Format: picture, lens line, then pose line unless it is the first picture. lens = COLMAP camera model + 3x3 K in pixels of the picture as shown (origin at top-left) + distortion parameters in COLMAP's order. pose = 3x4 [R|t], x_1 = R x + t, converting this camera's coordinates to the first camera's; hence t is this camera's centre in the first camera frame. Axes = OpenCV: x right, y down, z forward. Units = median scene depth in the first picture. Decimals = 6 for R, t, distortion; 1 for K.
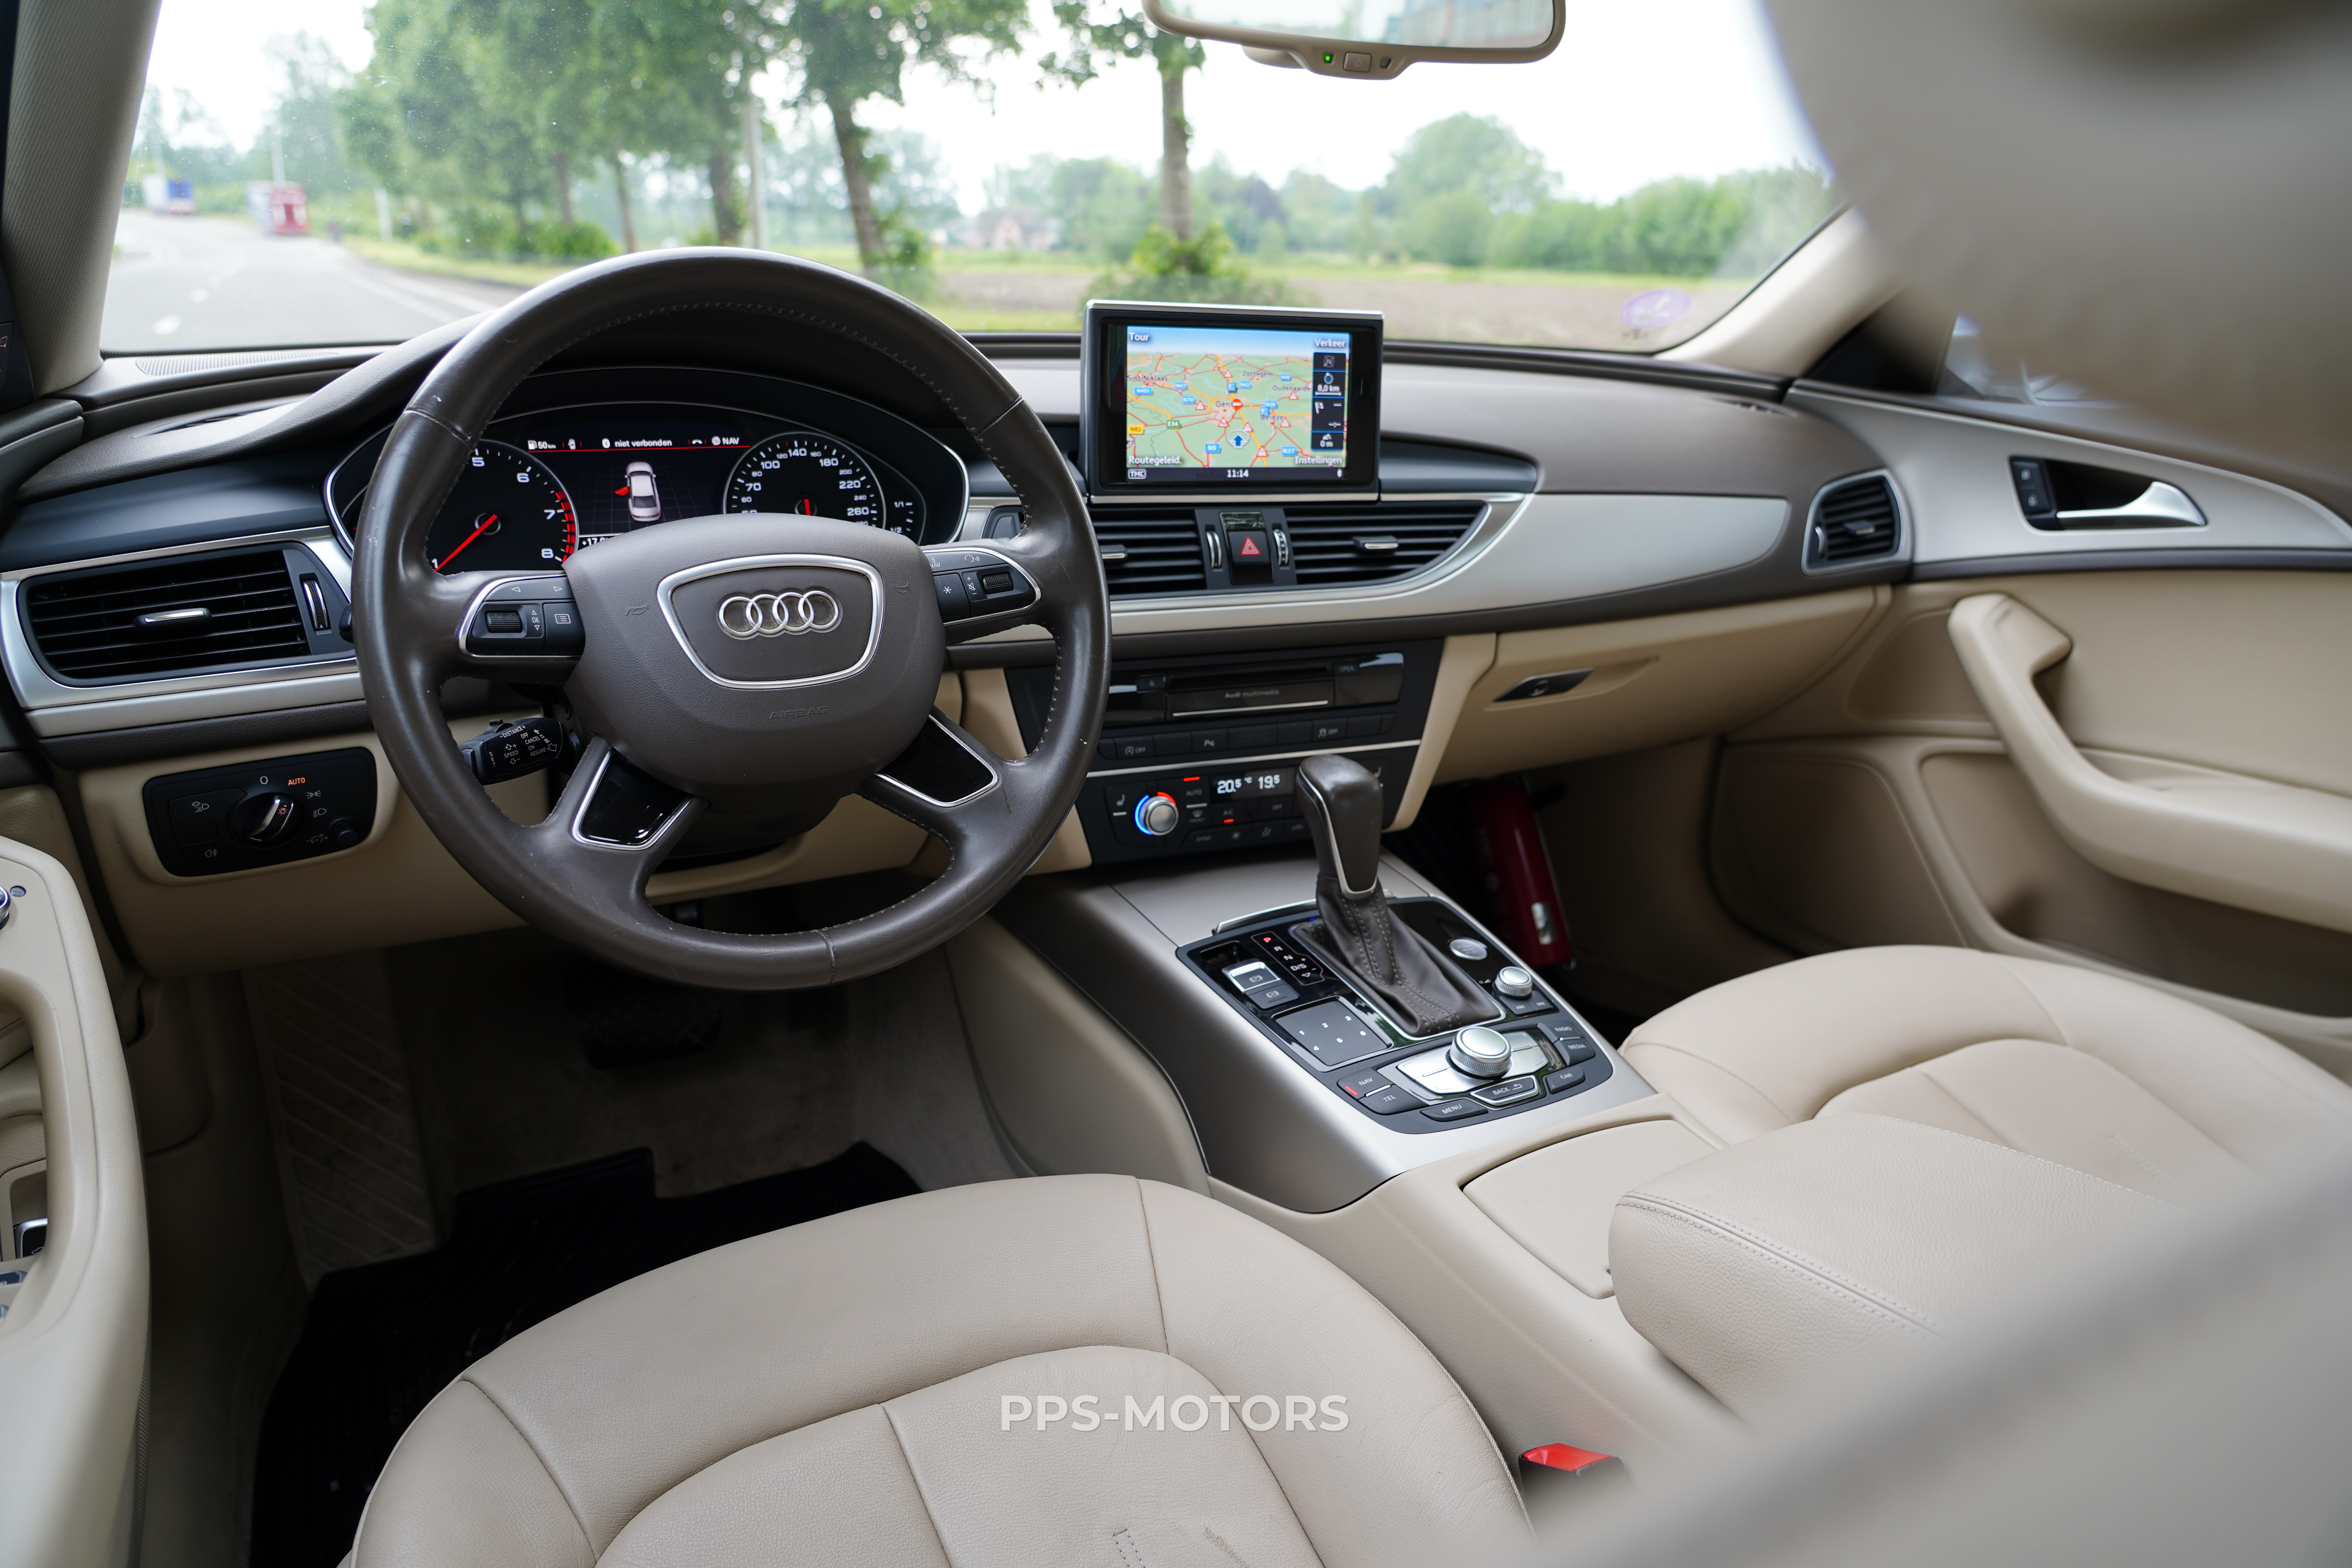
lens RADIAL K [[1606.3, 0, 1176.0], [0, 1606.3, 784.0], [0, 0, 1]] dist [-0.010506, 0.001752]
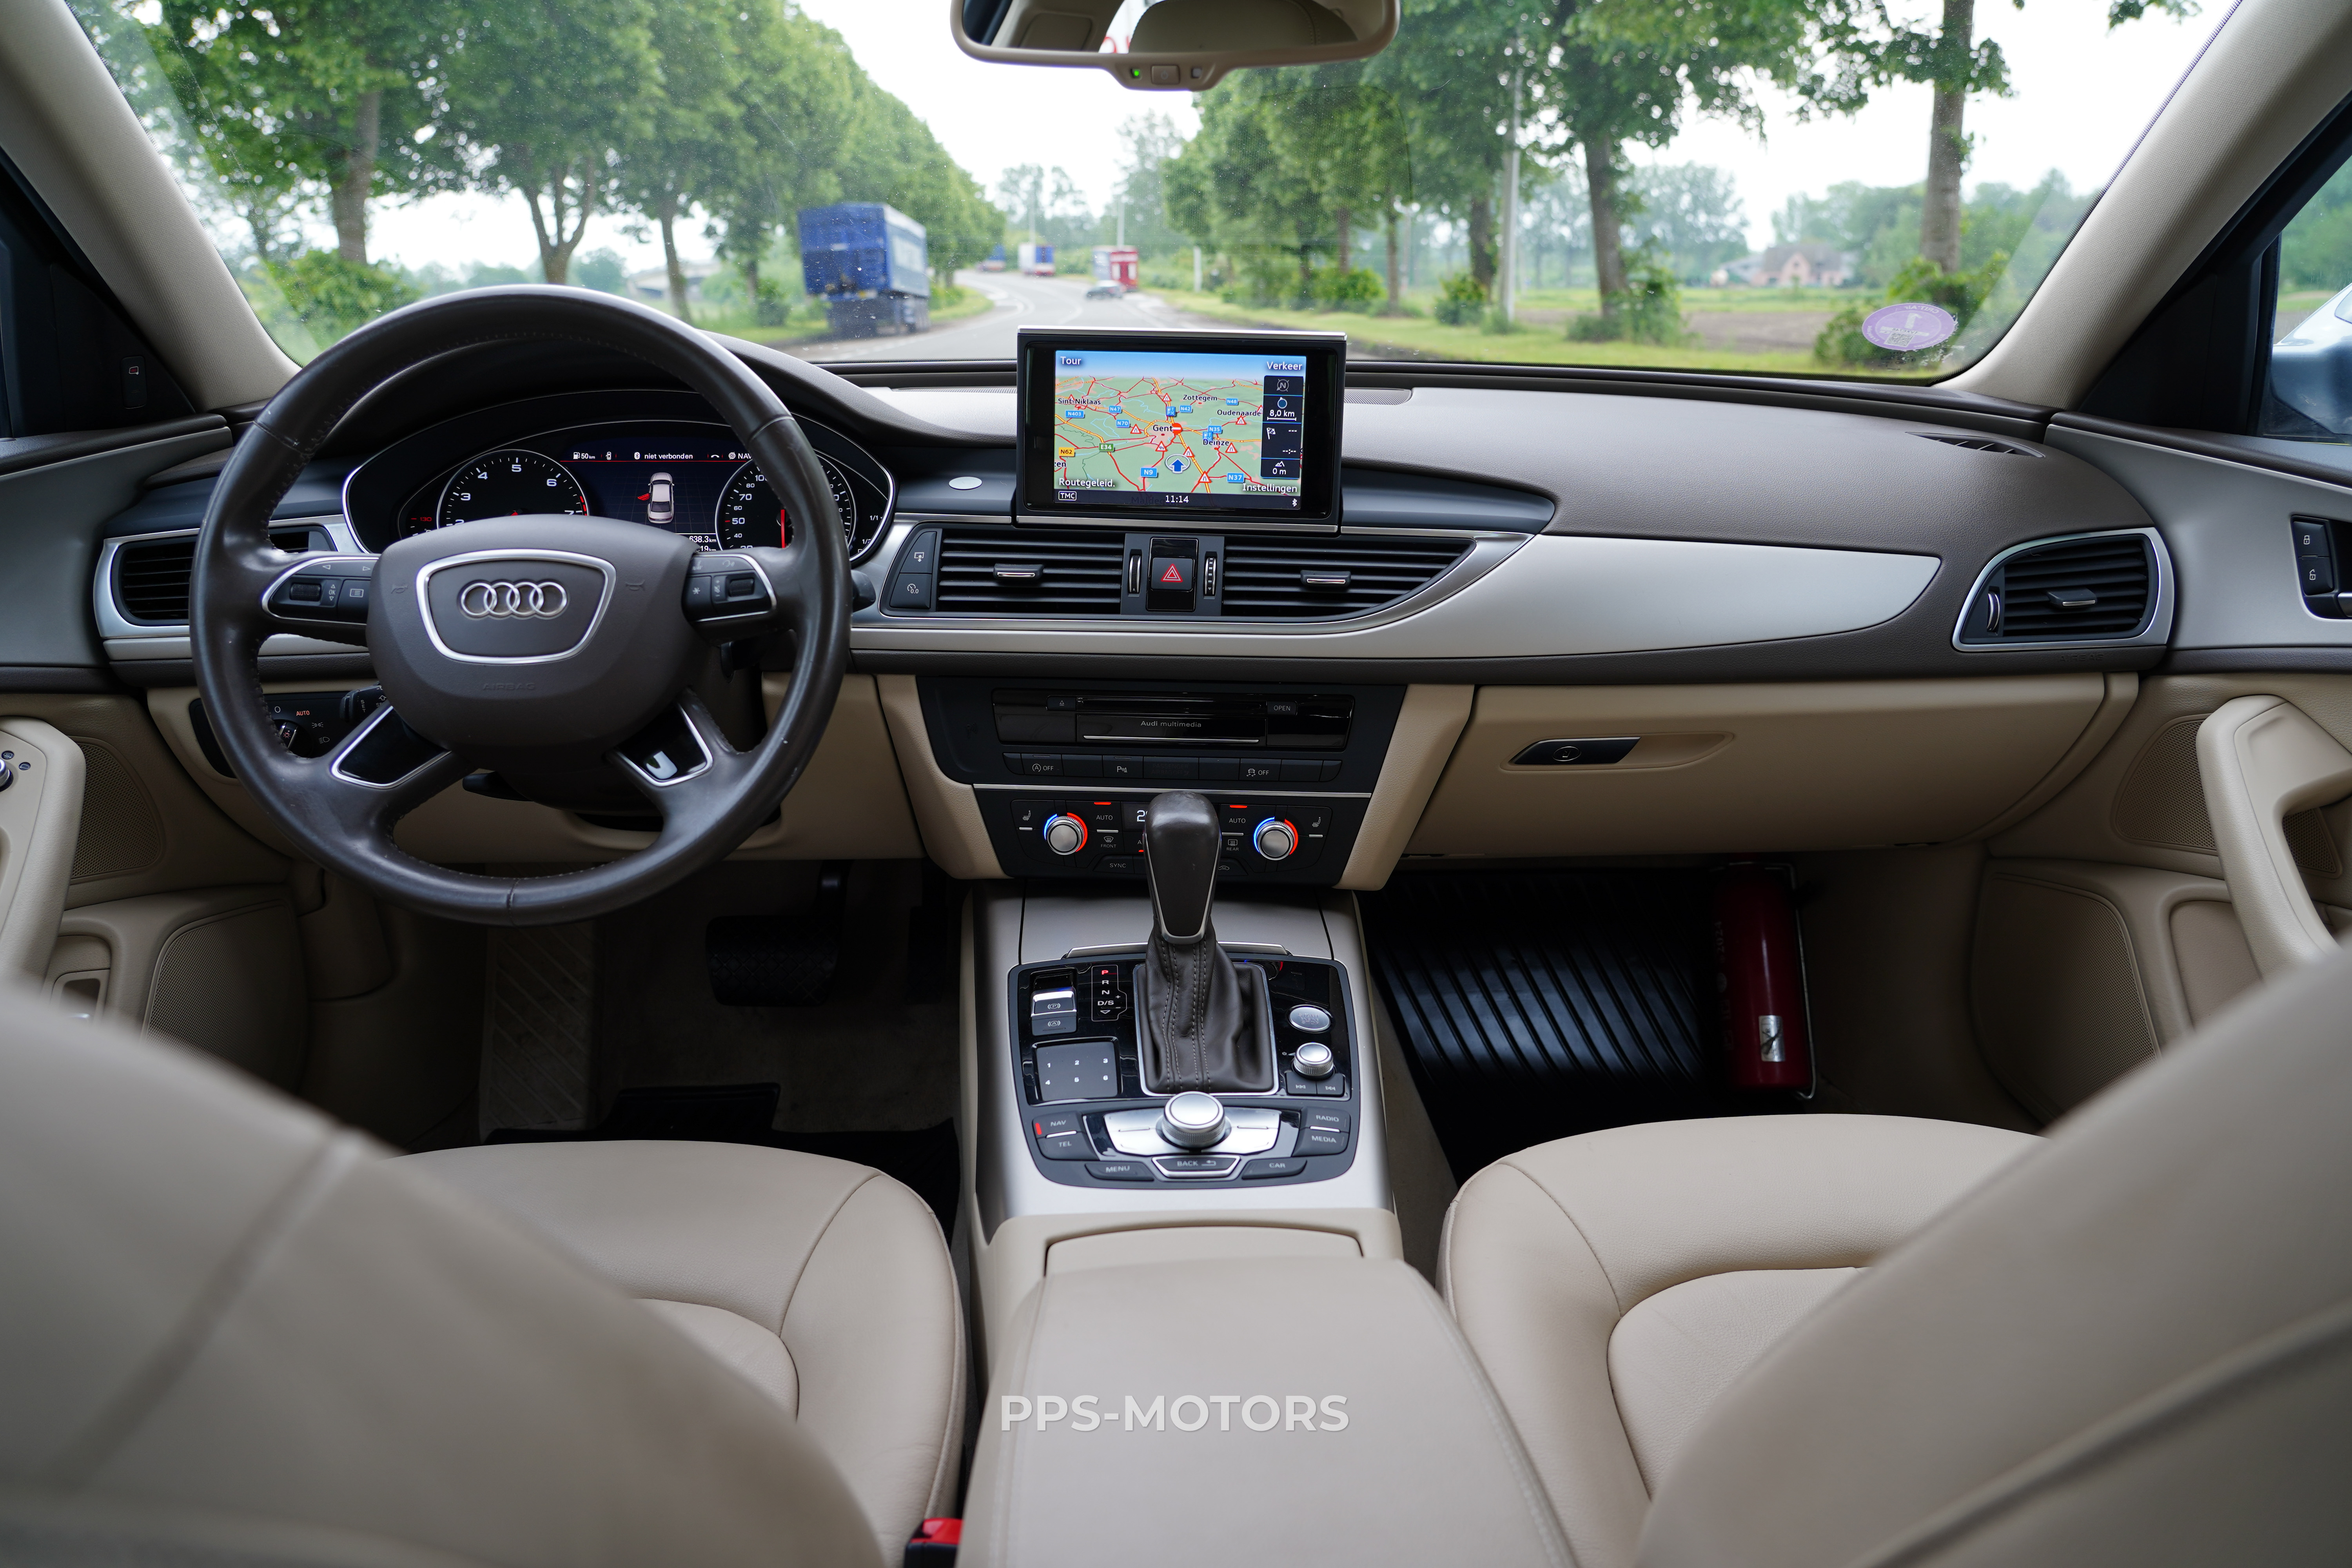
lens RADIAL K [[1594.5, 0, 1176.0], [0, 1594.5, 784.0], [0, 0, 1]] dist [-0.017767, -0.000124]
pose [[0.893625, 0.107391, -0.435776, 0.500169], [-0.116798, 0.993142, 0.005234, -0.026739], [0.433350, 0.046220, 0.900040, 0.137574]]
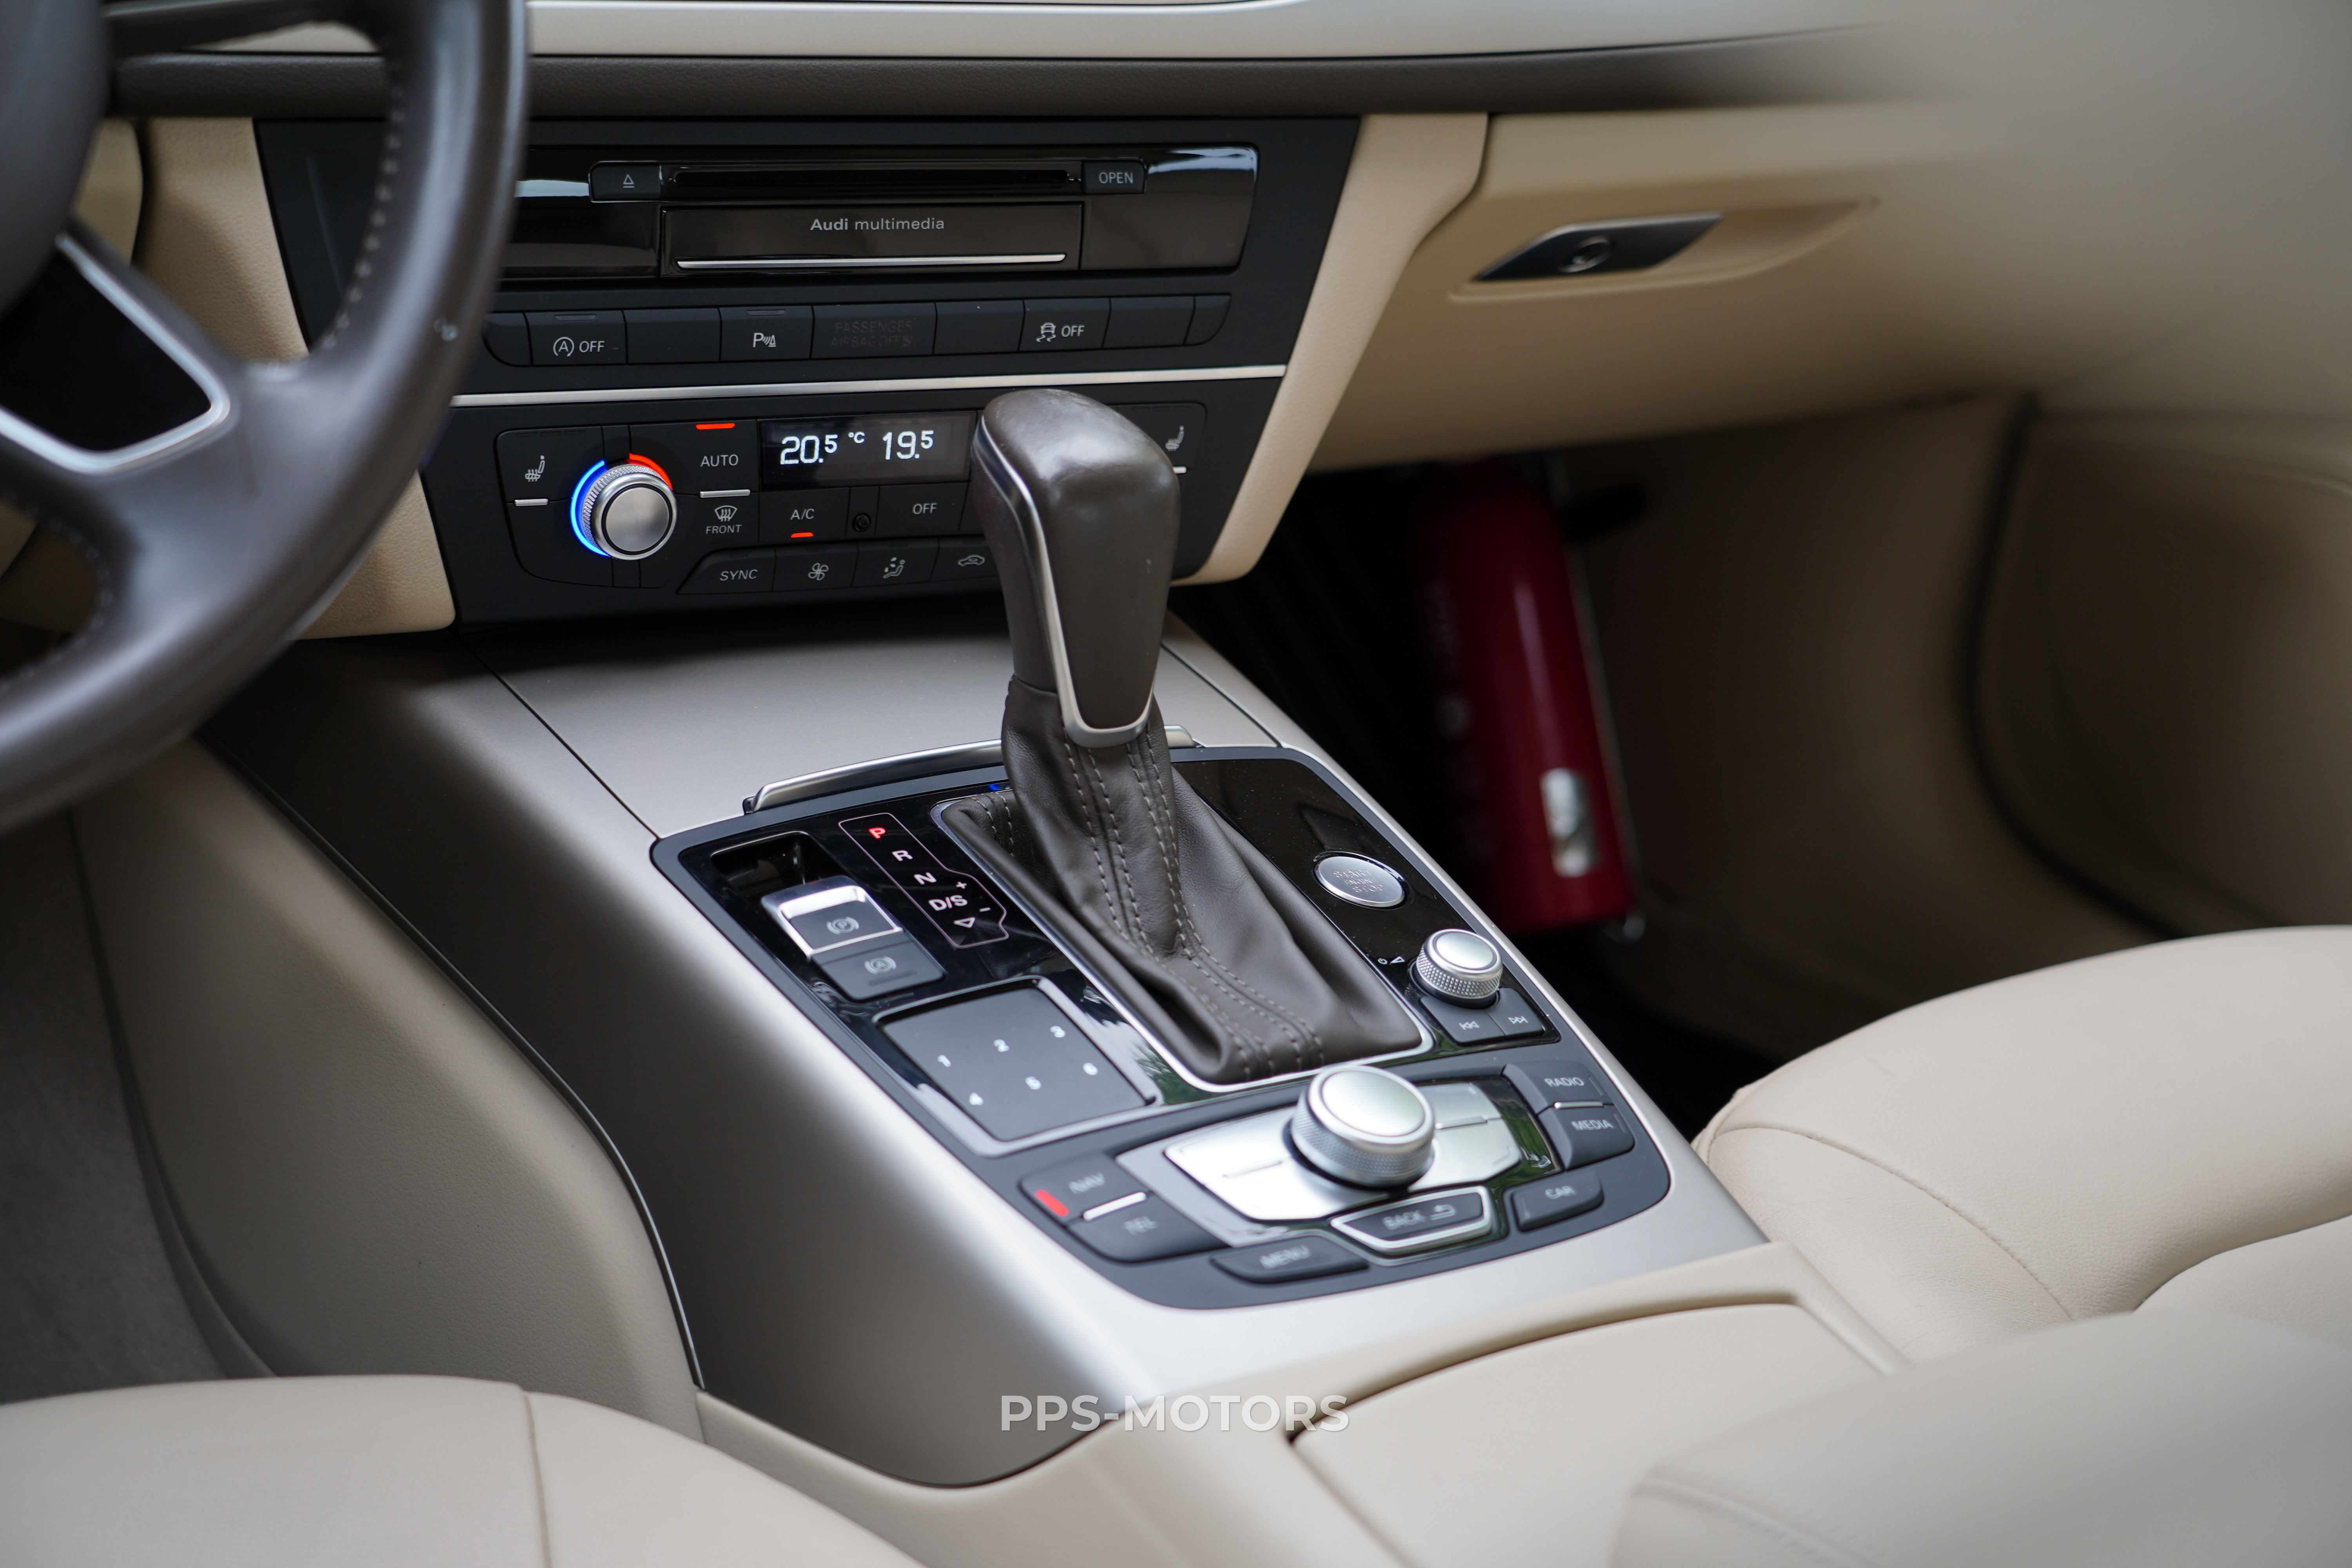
lens RADIAL K [[4143.2, 0, 1141.4], [0, 4143.2, 777.8], [0, 0, 1]] dist [0.003822, 0.157026]
pose [[0.992380, 0.055185, 0.110168, 0.006332], [-0.064604, 0.994382, 0.083845, -0.009989], [-0.104922, -0.090324, 0.990370, -0.054312]]
